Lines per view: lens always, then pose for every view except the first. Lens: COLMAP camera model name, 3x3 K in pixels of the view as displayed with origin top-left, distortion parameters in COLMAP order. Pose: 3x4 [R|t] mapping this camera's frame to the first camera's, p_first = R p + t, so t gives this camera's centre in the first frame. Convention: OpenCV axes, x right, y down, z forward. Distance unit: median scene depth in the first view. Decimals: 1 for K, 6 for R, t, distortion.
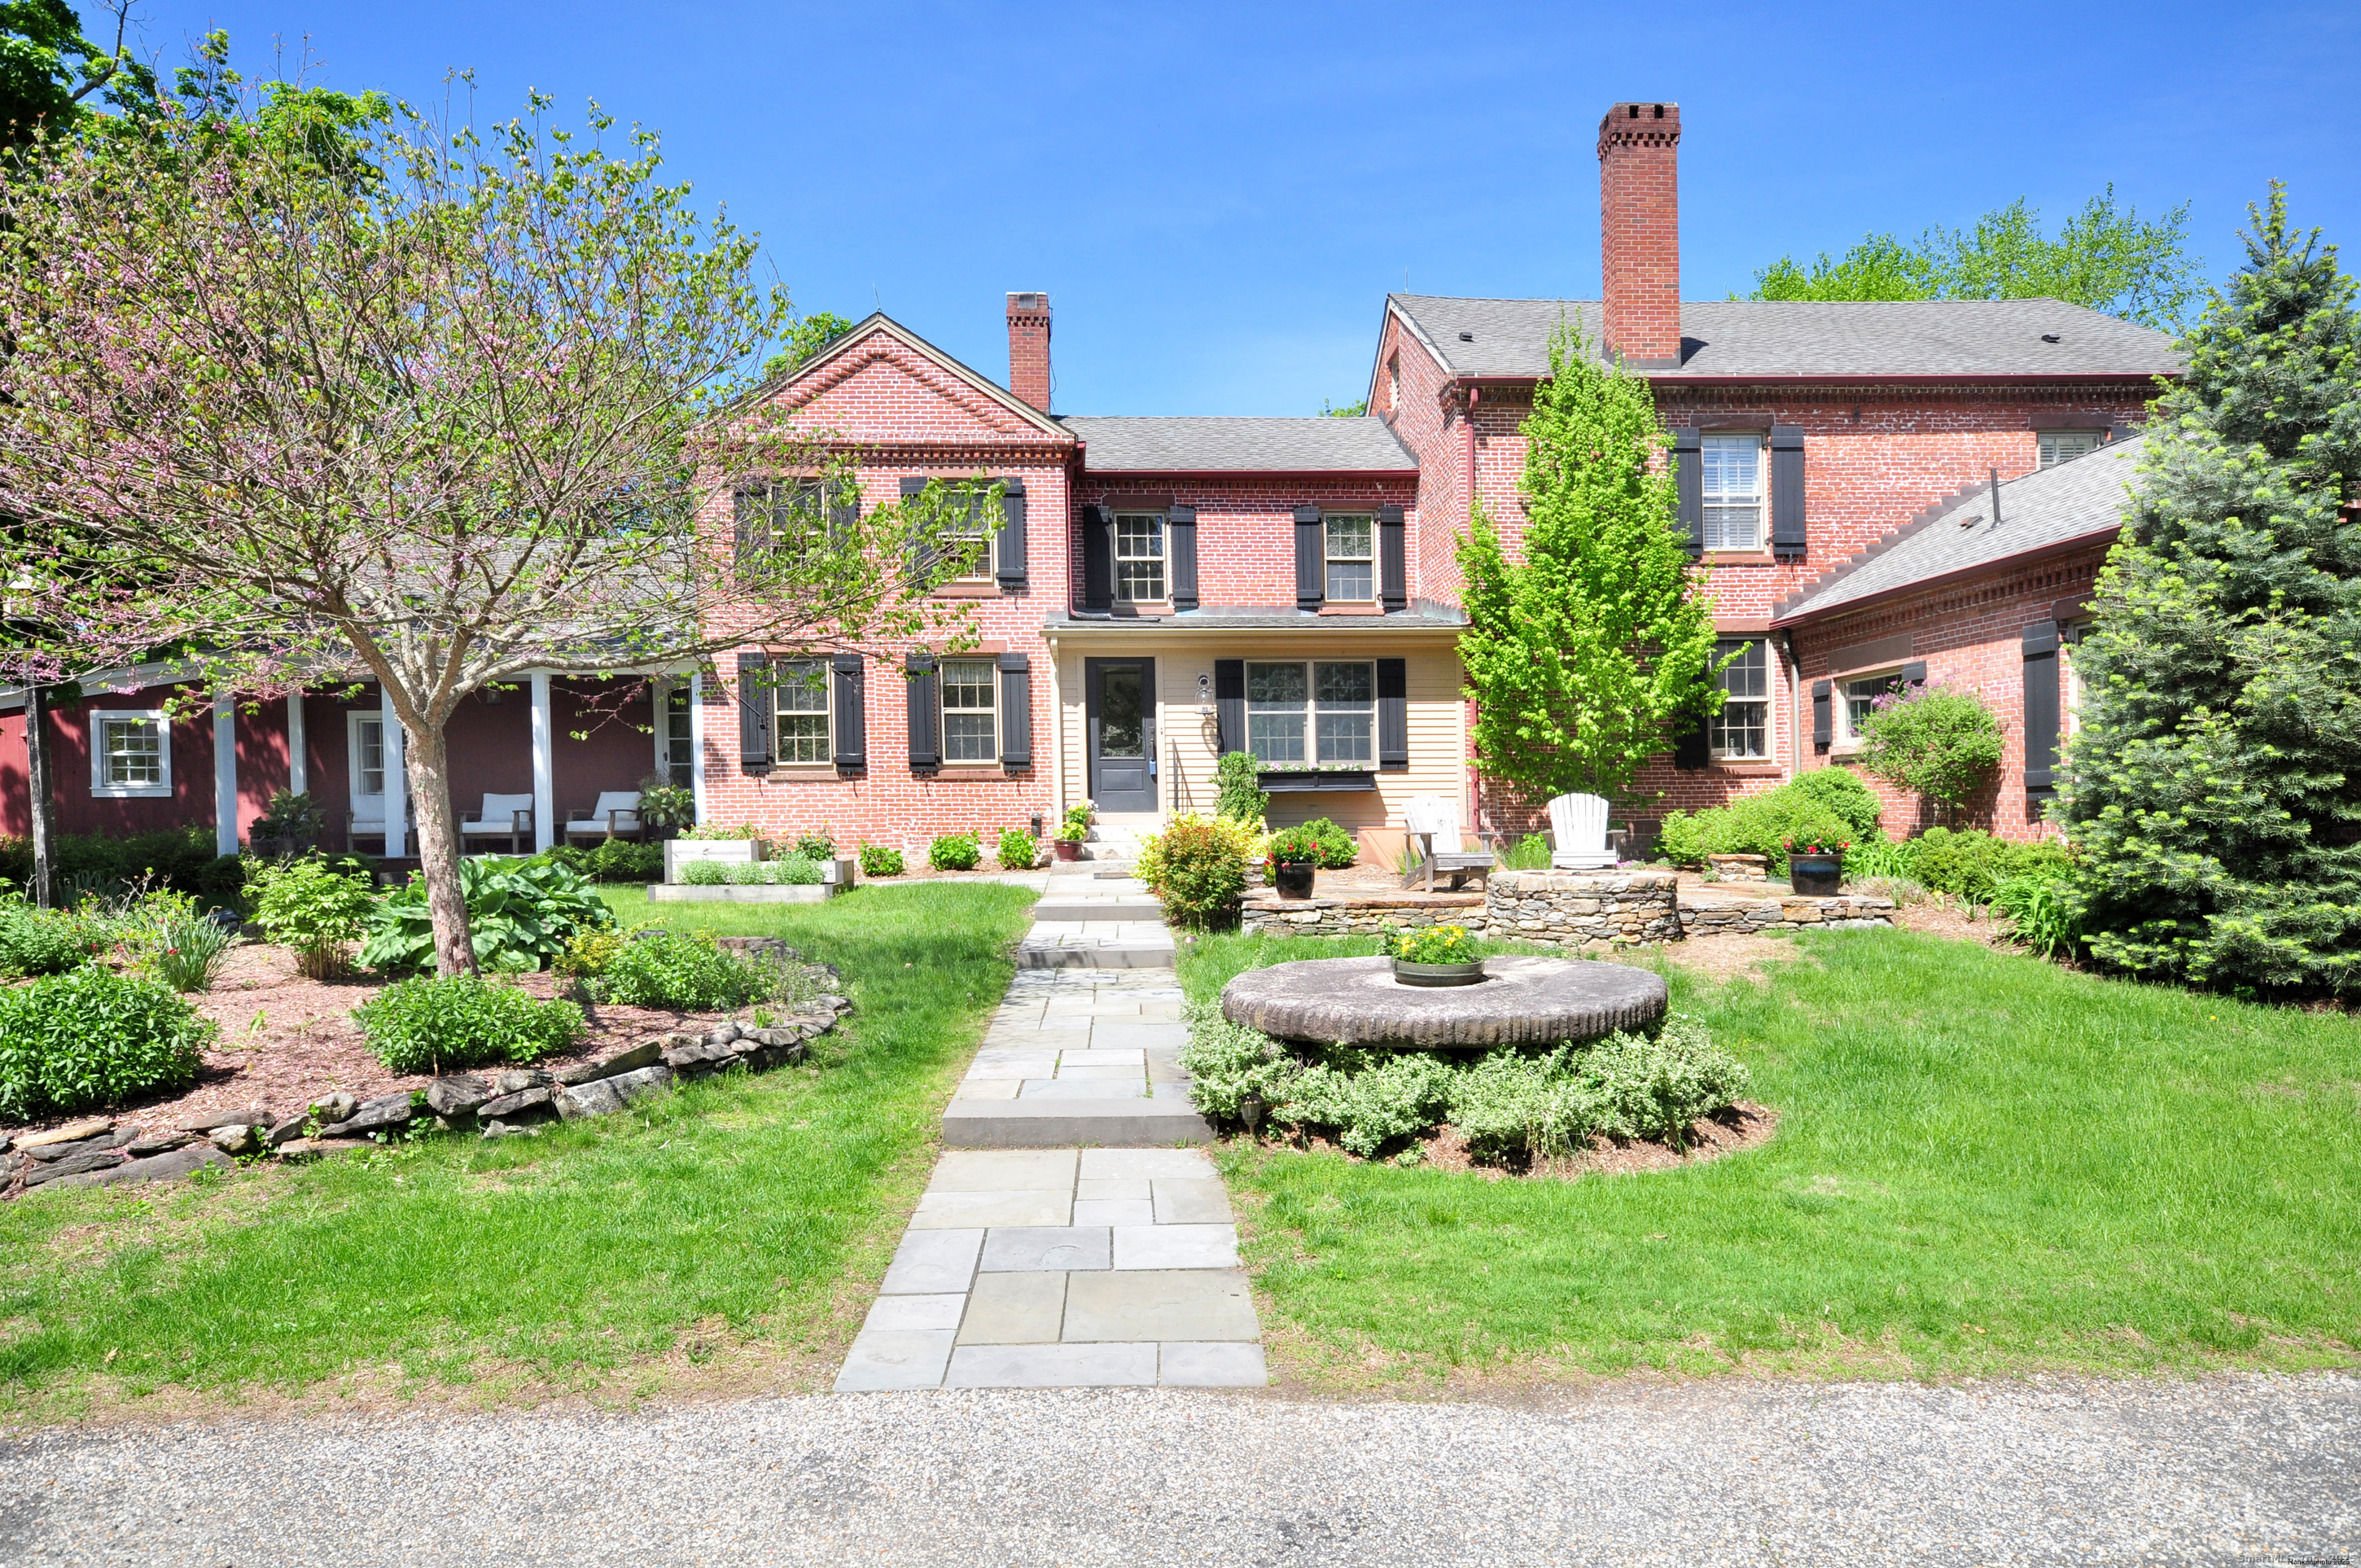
lens RADIAL K [[1427.3, 0, 1179.2], [0, 1427.3, 797.2], [0, 0, 1]] dist [0.003856, -0.000096]
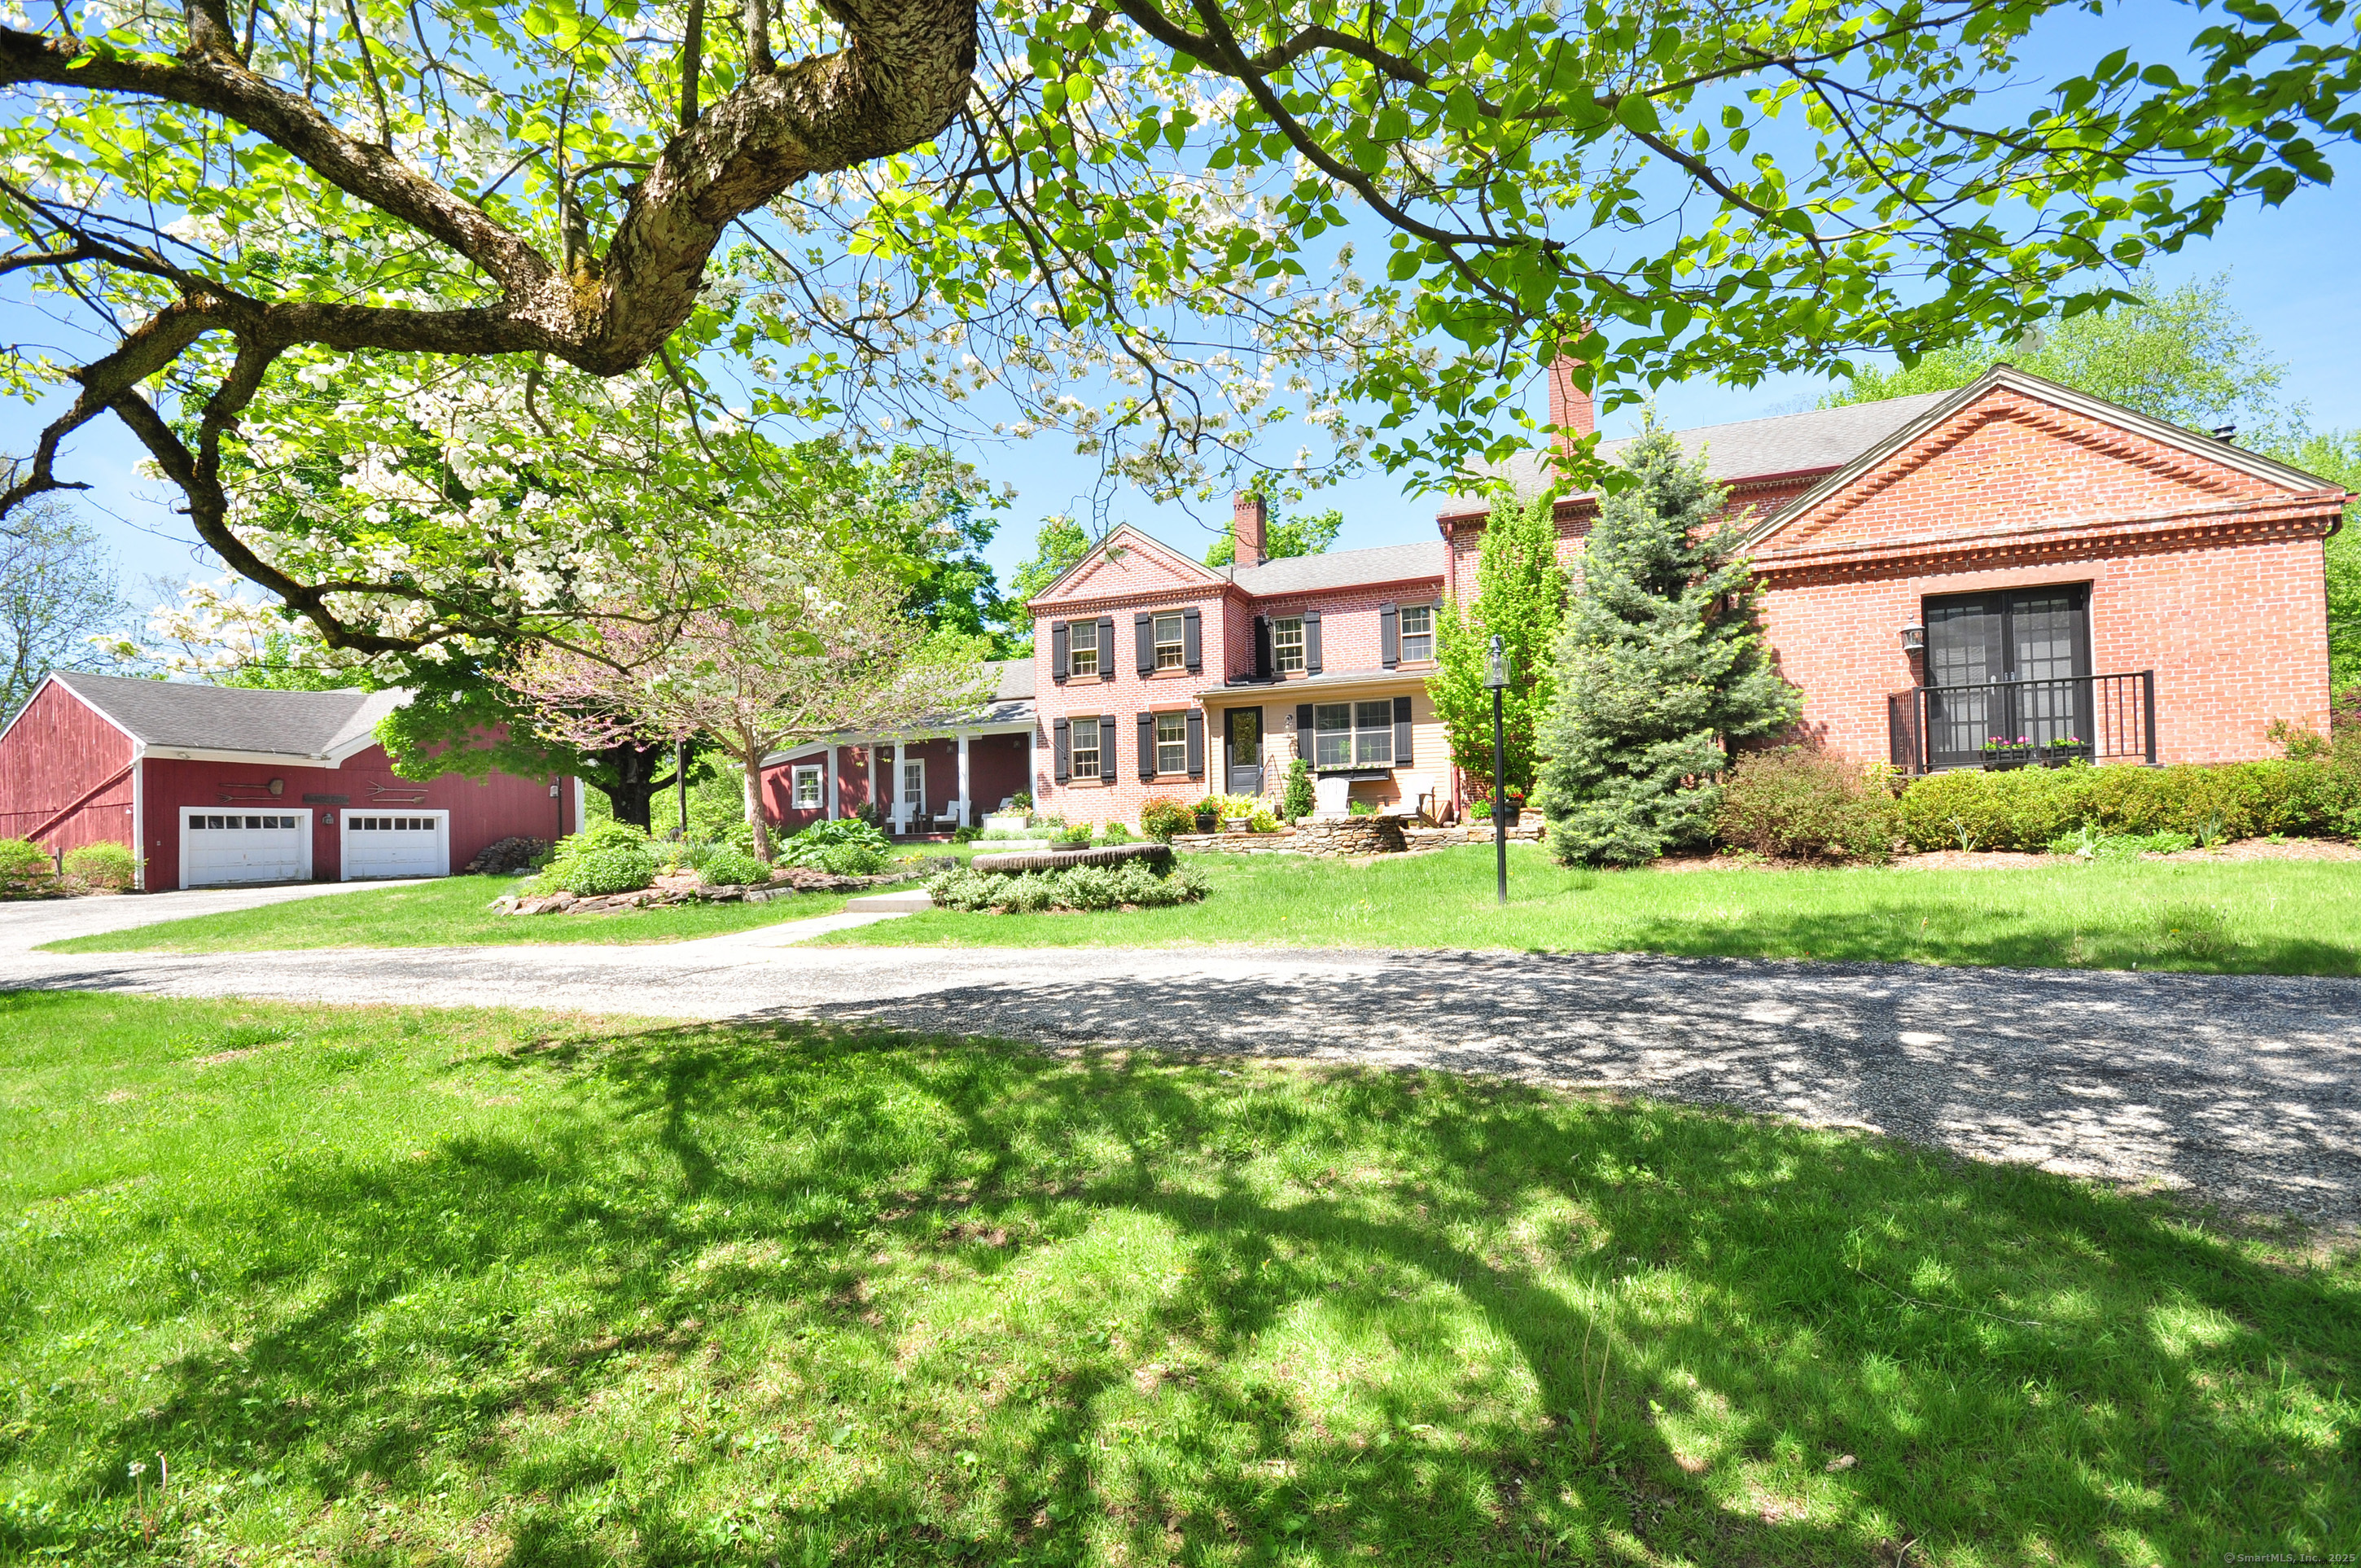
lens RADIAL K [[1027.7, 0, 1181.9], [0, 1027.7, 786.4], [0, 0, 1]] dist [-0.000341, 0.000006]
pose [[0.924194, -0.036385, -0.380185, 0.347955], [0.027519, 0.999208, -0.028731, 0.028430], [0.380930, 0.016091, 0.924464, -0.153185]]
